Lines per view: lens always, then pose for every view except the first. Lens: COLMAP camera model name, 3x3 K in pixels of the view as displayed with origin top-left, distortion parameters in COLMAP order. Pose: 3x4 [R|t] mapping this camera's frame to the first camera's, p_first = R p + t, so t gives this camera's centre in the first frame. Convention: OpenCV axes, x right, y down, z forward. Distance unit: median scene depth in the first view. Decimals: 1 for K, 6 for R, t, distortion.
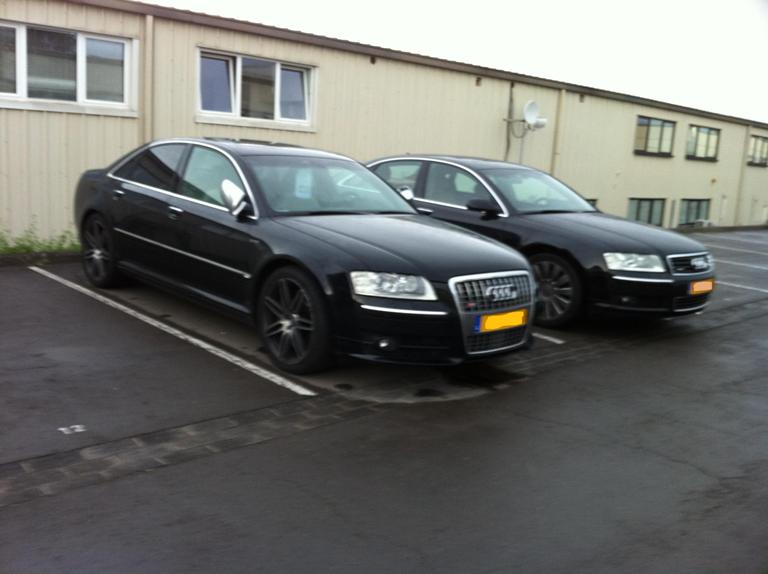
lens RADIAL K [[735.9, 0, 384.0], [0, 735.9, 287.0], [0, 0, 1]] dist [0.081309, -0.269117]
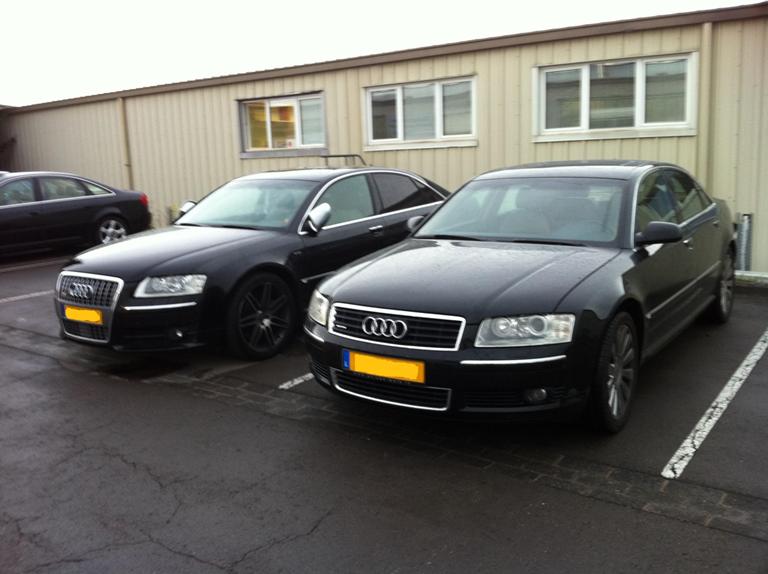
lens RADIAL K [[735.9, 0, 384.0], [0, 735.9, 287.0], [0, 0, 1]] dist [0.081309, -0.269117]
pose [[0.186809, 0.097672, -0.977529, 0.548363], [-0.134767, 0.988186, 0.072982, -0.058278], [0.973109, 0.118105, 0.197765, 0.481952]]
